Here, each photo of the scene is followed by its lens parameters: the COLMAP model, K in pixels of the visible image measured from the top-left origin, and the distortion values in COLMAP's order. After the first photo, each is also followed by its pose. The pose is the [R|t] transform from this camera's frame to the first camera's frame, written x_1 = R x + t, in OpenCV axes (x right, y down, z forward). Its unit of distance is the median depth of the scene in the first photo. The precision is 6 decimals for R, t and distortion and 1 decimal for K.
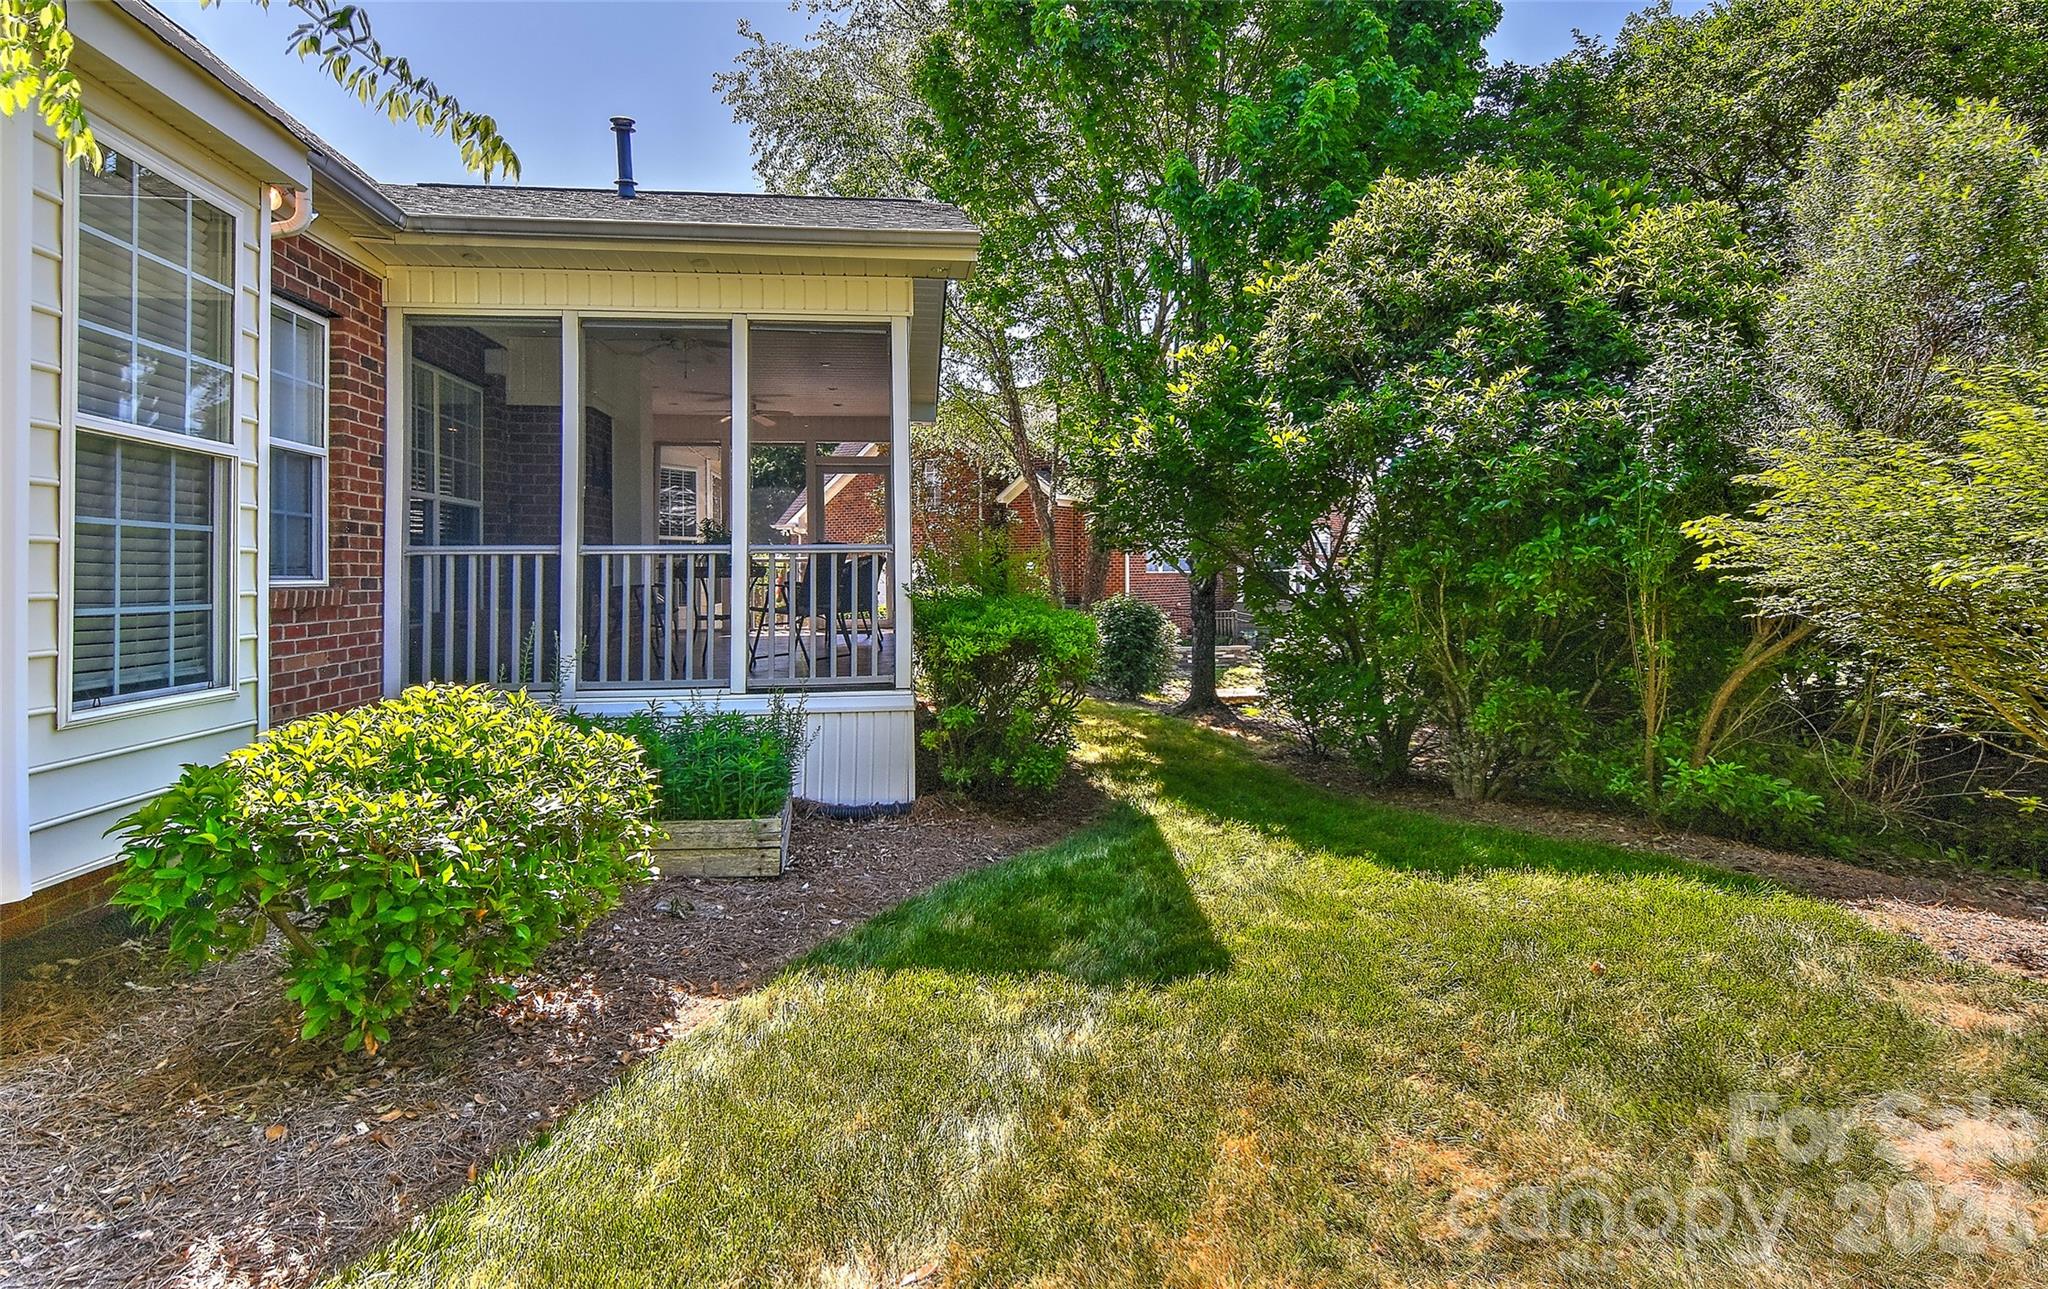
lens RADIAL K [[1004.3, 0, 1020.7], [0, 1004.3, 577.5], [0, 0, 1]] dist [0.000019, 0.000004]
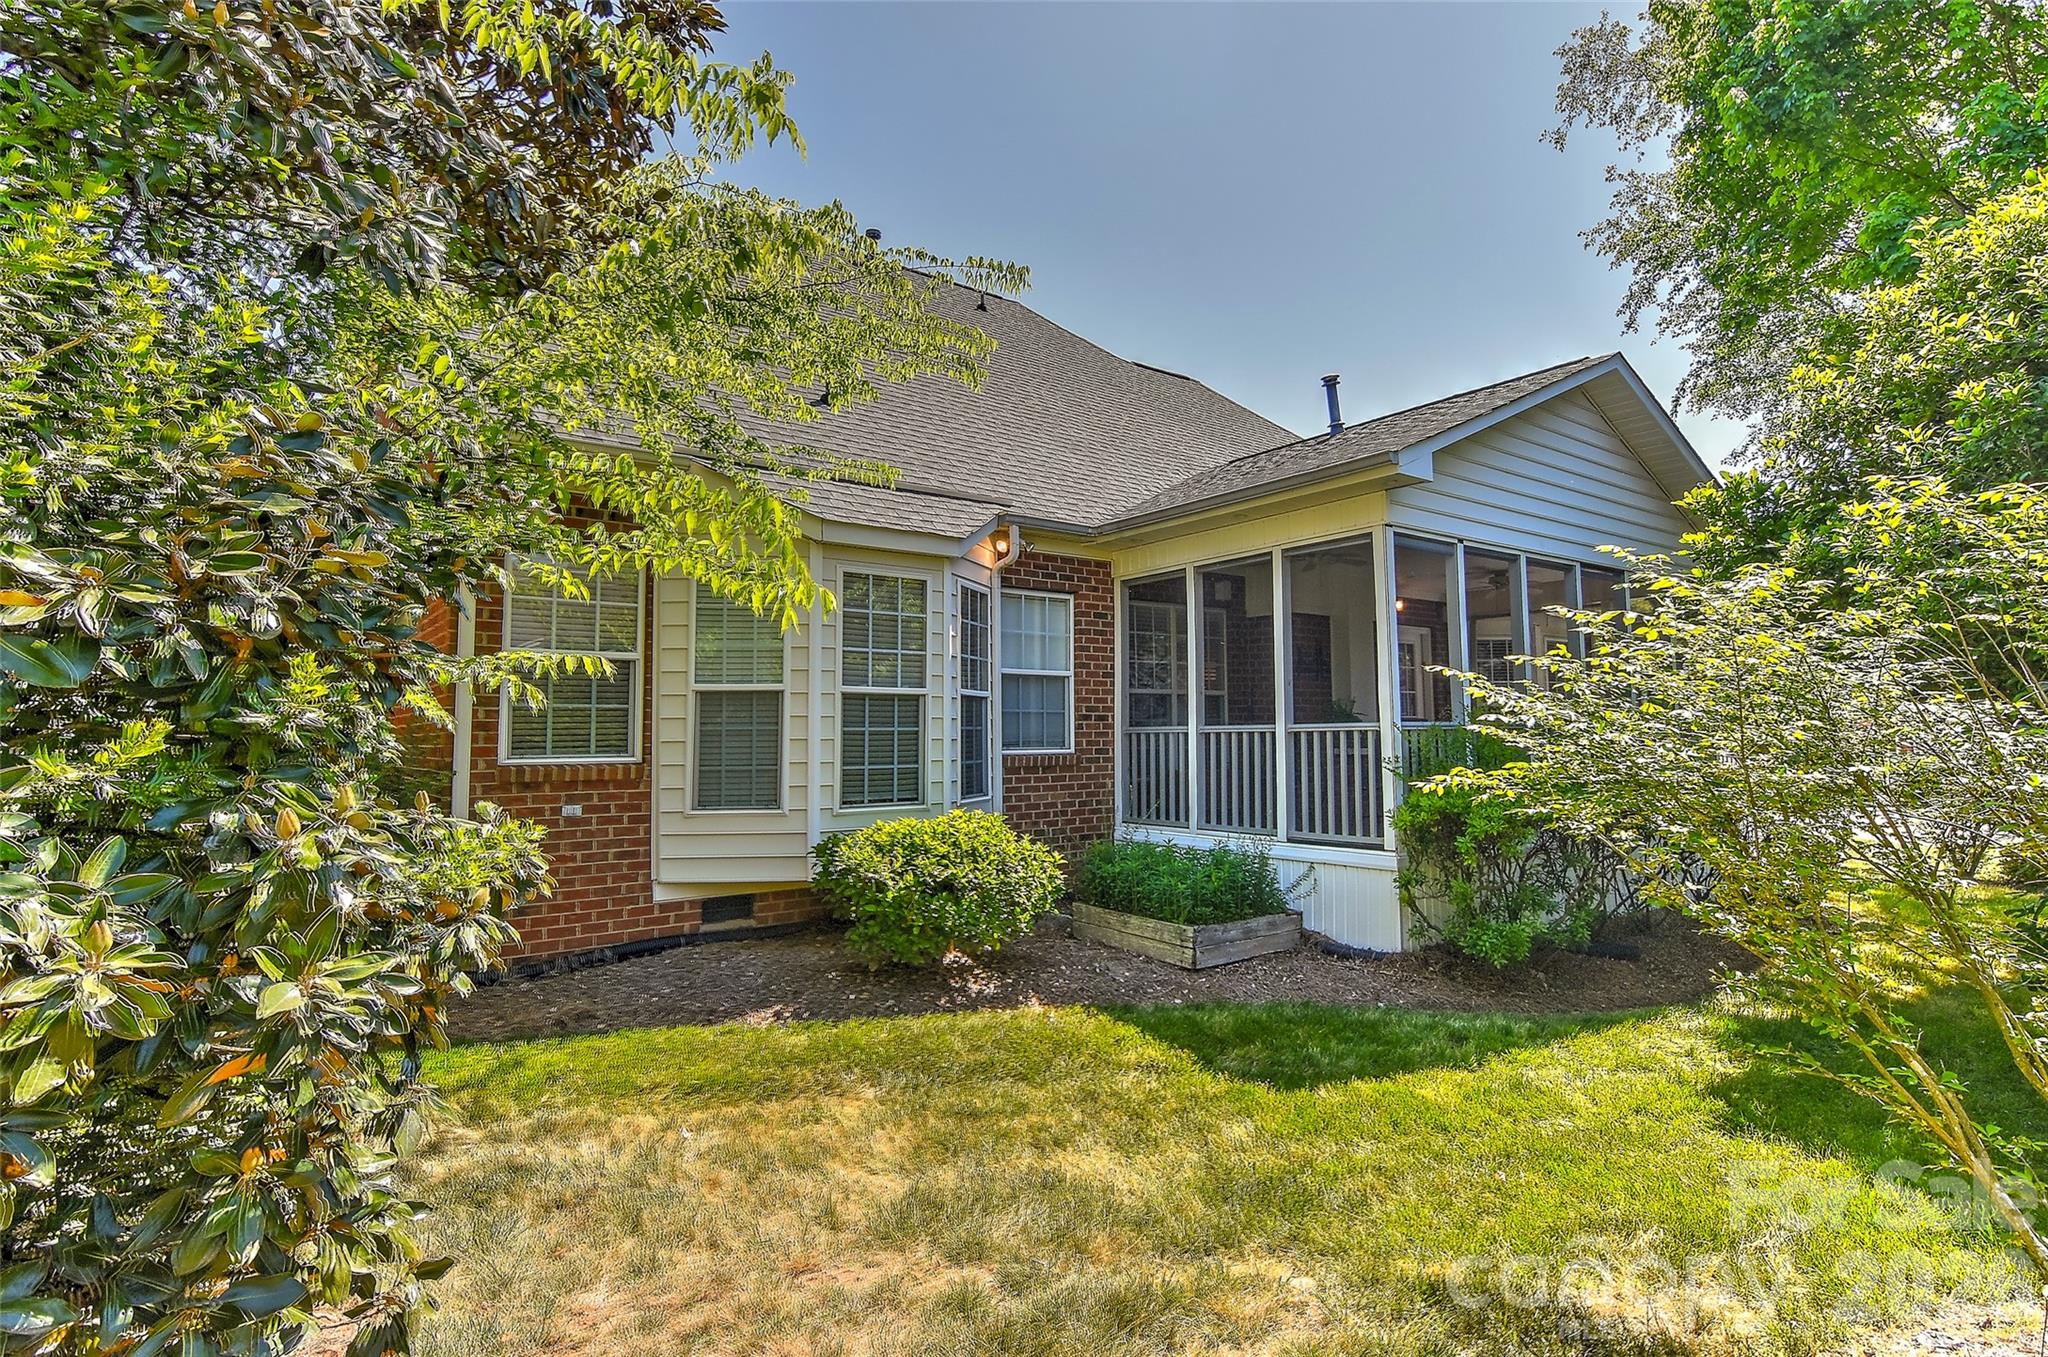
lens RADIAL K [[1034.4, 0, 1024.0], [0, 1034.4, 678.5], [0, 0, 1]] dist [-0.000032, 0.000001]
pose [[0.502909, -0.045819, -0.863124, 0.733905], [0.002401, 0.998664, -0.051615, -0.025659], [0.864336, 0.023885, 0.502347, 0.055823]]
